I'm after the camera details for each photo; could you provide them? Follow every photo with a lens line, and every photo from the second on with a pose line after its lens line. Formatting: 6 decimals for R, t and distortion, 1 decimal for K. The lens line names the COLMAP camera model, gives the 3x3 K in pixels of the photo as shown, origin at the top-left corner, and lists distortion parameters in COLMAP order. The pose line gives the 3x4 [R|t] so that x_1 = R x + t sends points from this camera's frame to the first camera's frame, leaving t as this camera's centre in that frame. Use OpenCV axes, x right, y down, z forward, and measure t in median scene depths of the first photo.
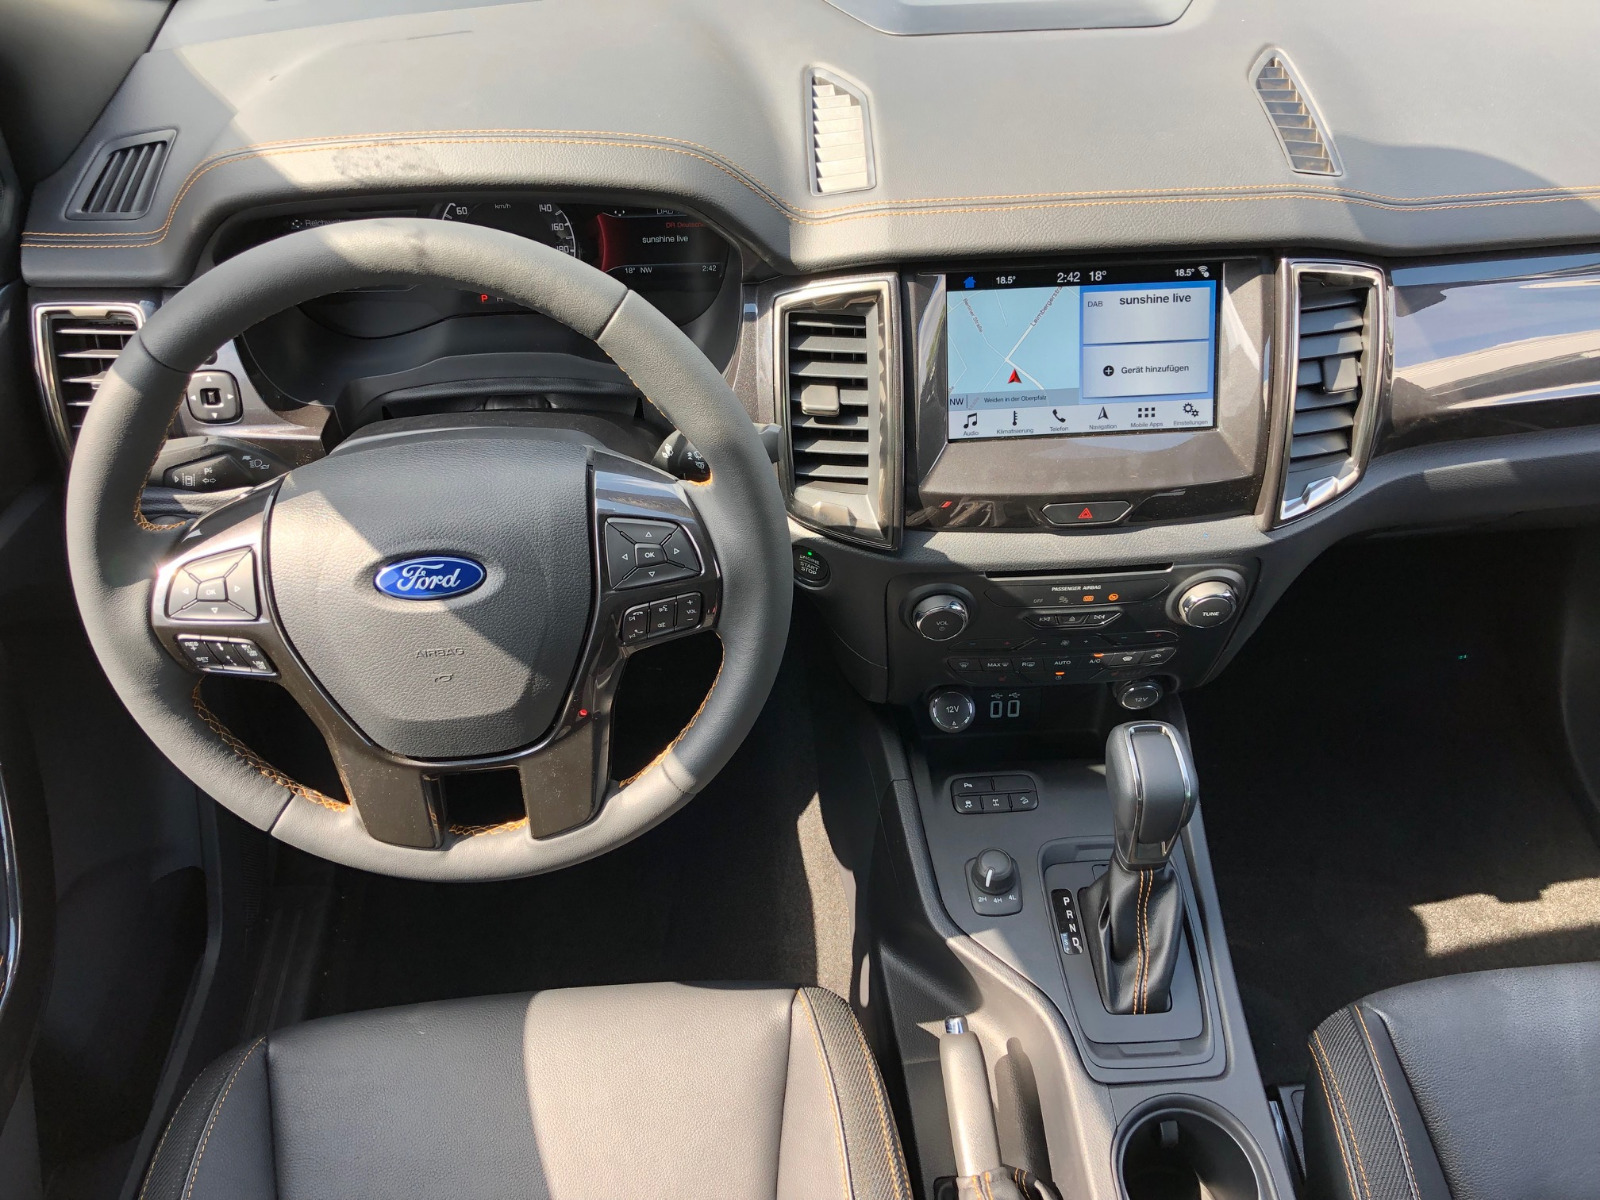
lens RADIAL K [[1325.2, 0, 805.5], [0, 1325.2, 594.5], [0, 0, 1]] dist [0.034020, -0.053864]
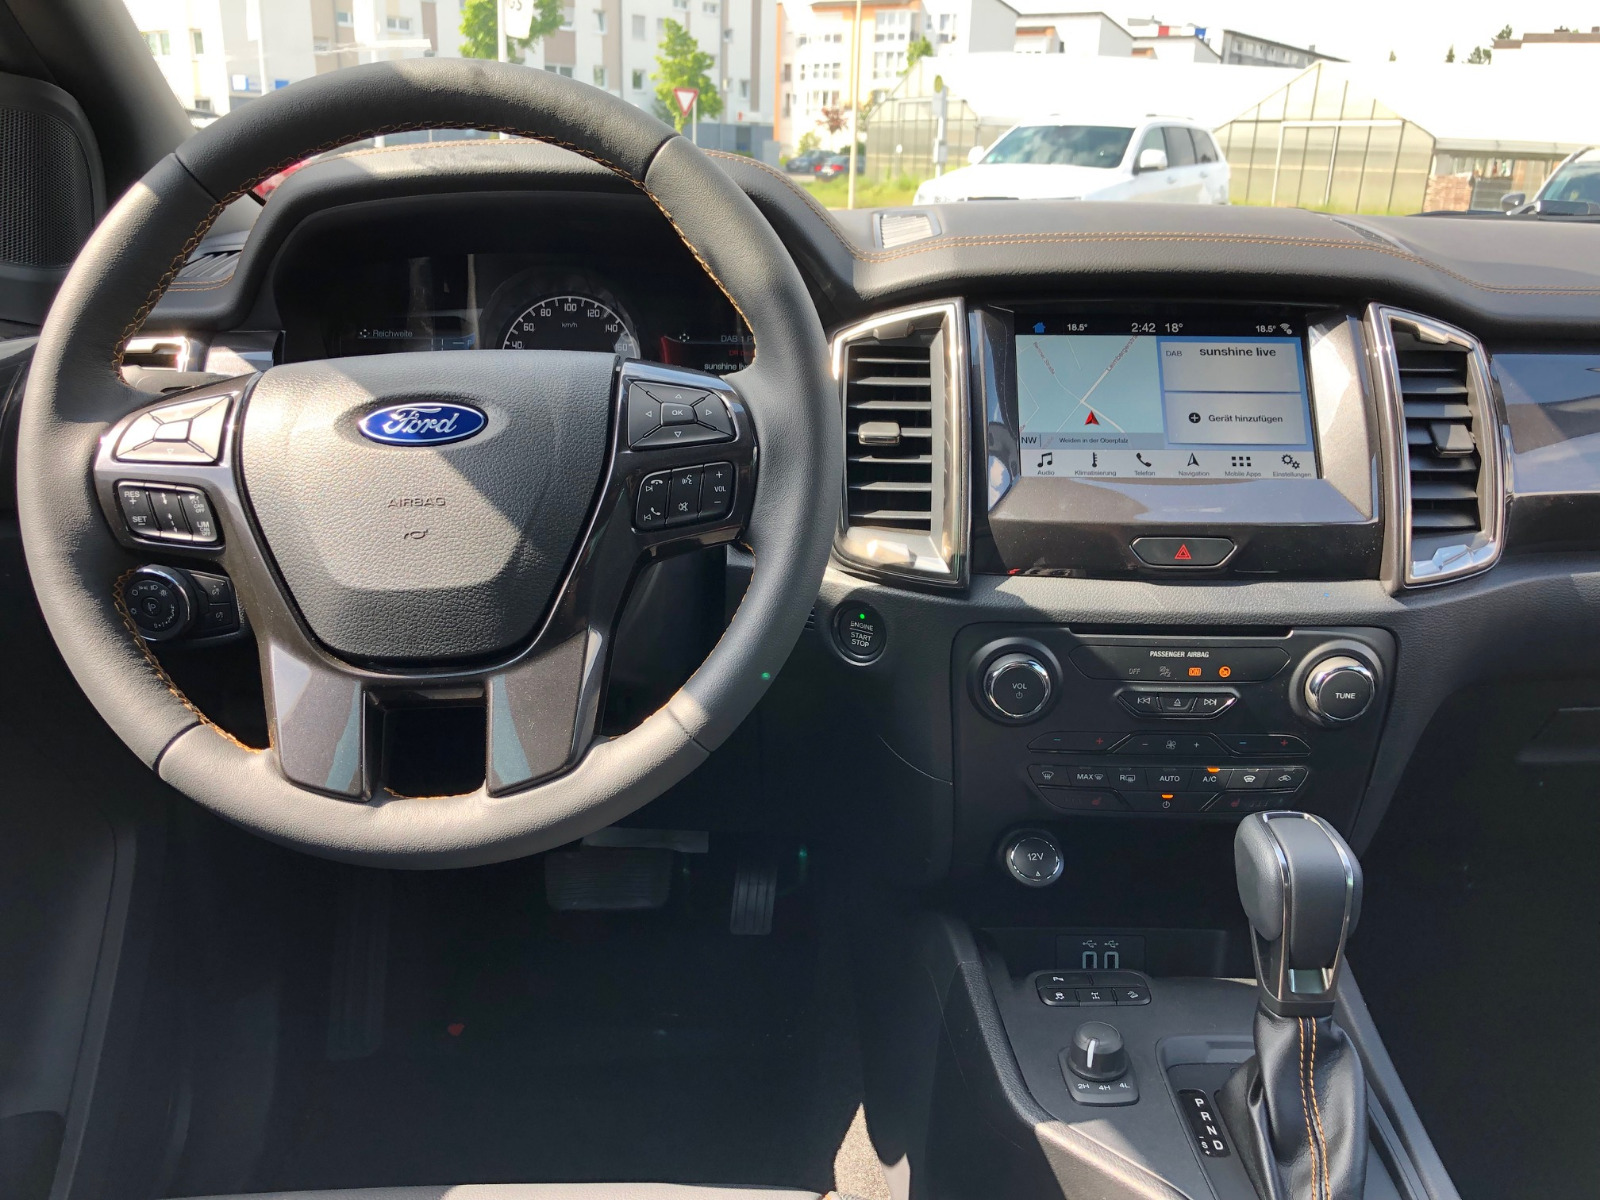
lens RADIAL K [[1325.2, 0, 811.1], [0, 1325.2, 588.4], [0, 0, 1]] dist [0.034020, -0.053864]
pose [[0.998214, 0.031574, -0.050716, 0.013682], [-0.052510, 0.868555, -0.492803, 0.402411], [0.028490, 0.494586, 0.868661, 0.252167]]
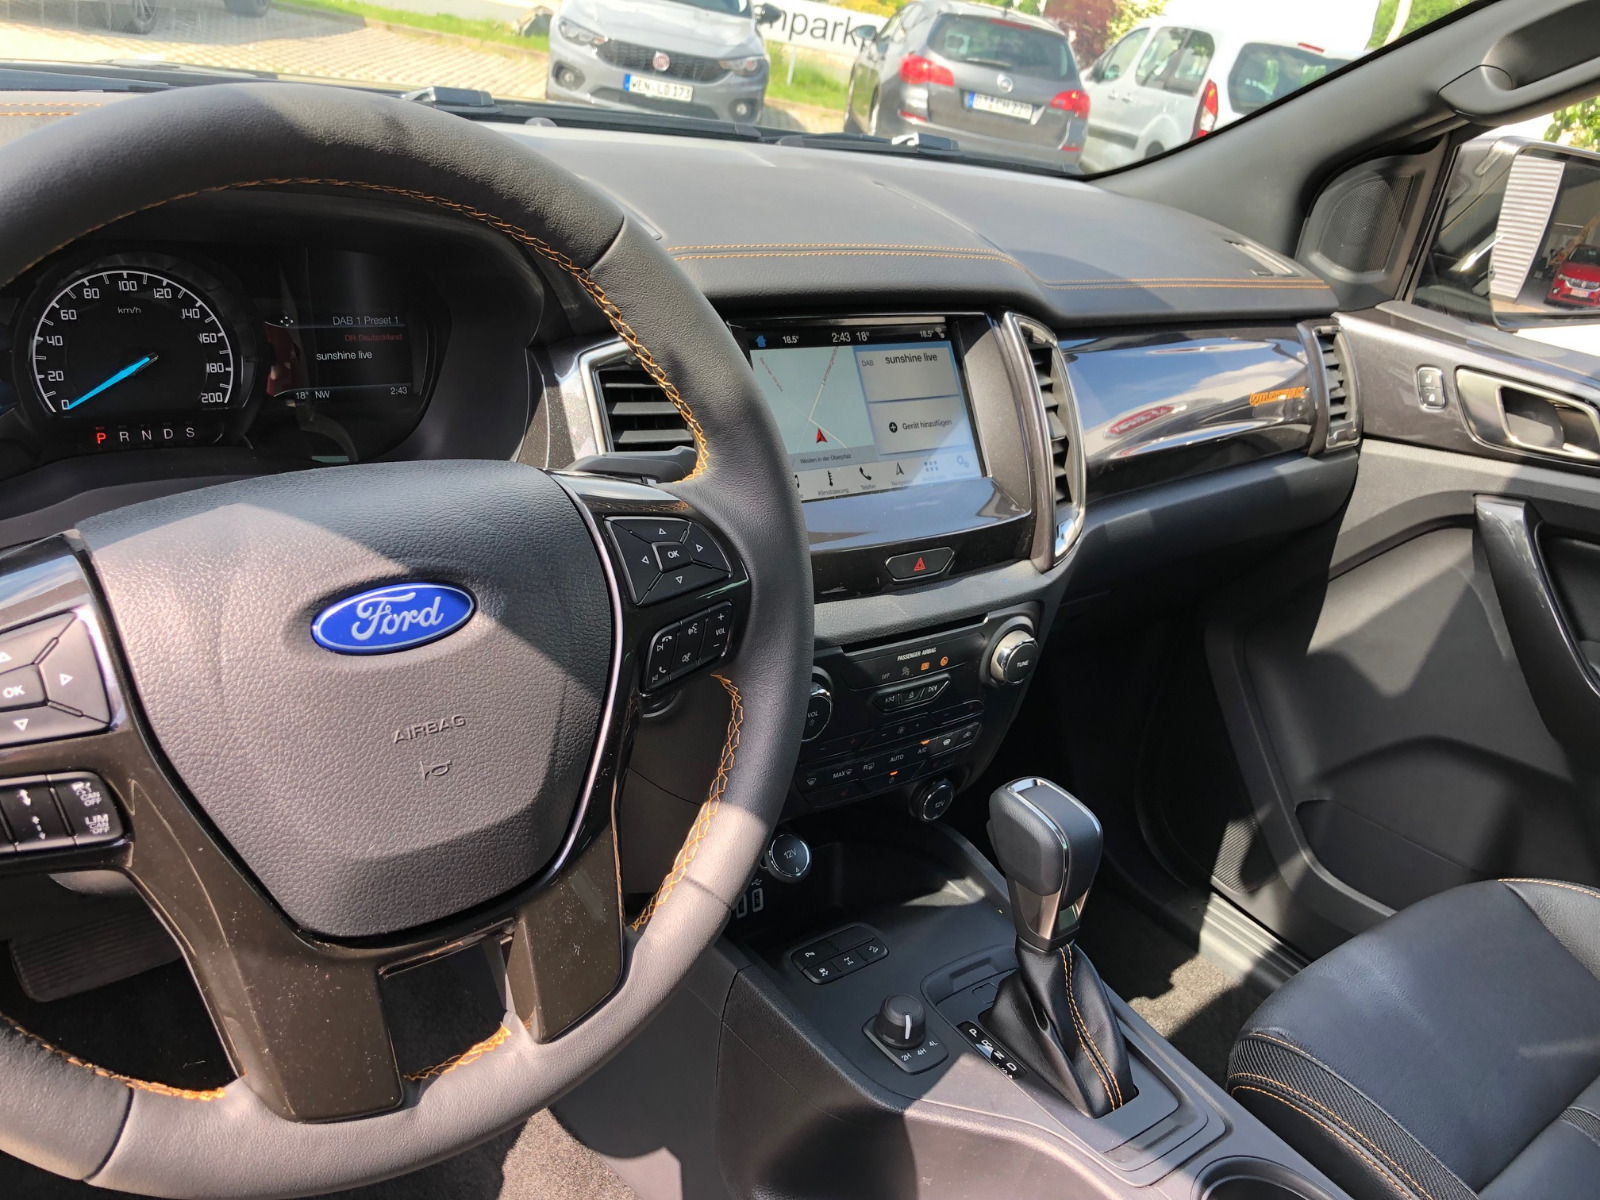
lens RADIAL K [[1325.2, 0, 805.8], [0, 1325.2, 581.3], [0, 0, 1]] dist [0.034020, -0.053864]
pose [[0.808006, -0.111948, 0.578441, -0.404611], [0.300869, 0.922519, -0.241735, 0.154599], [-0.506561, 0.369359, 0.779083, 0.312290]]
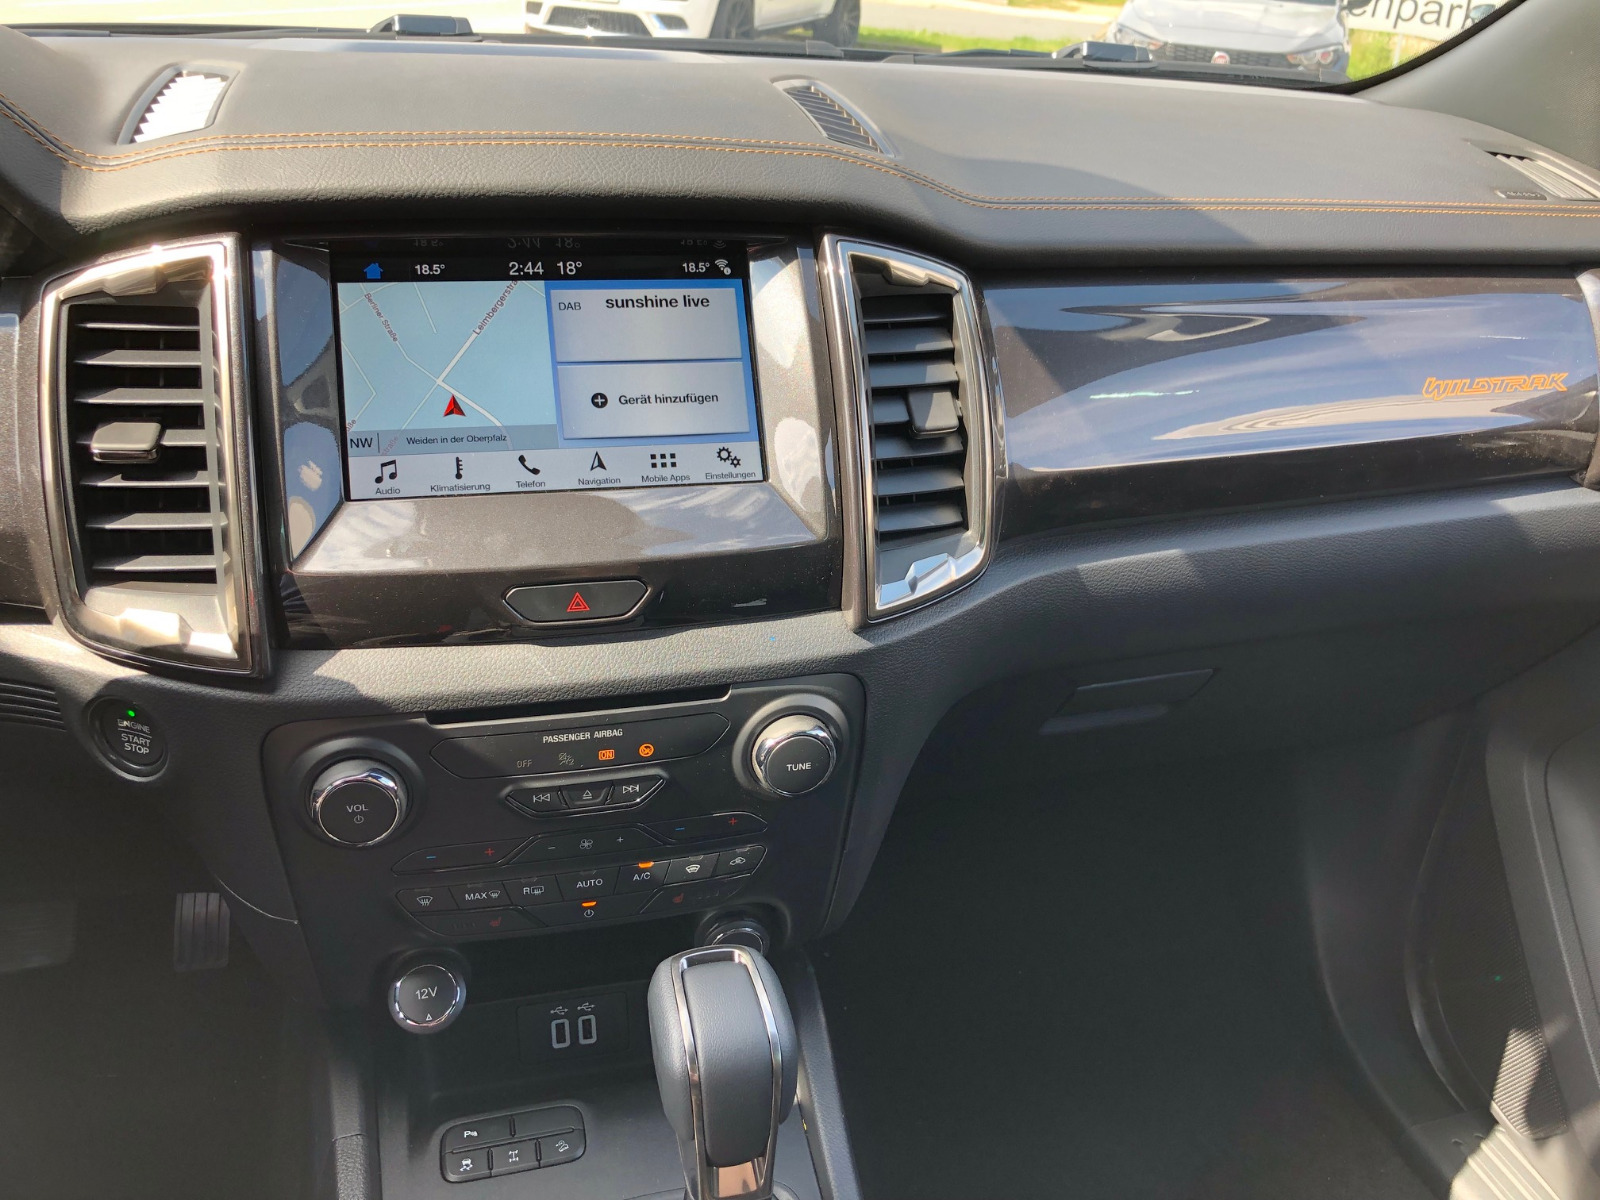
lens RADIAL K [[1325.2, 0, 815.5], [0, 1325.2, 597.7], [0, 0, 1]] dist [0.034020, -0.053864]
pose [[0.979111, -0.039390, 0.199473, 0.197772], [0.105611, 0.936855, -0.333389, 0.160710], [-0.173745, 0.347491, 0.921446, 0.398628]]
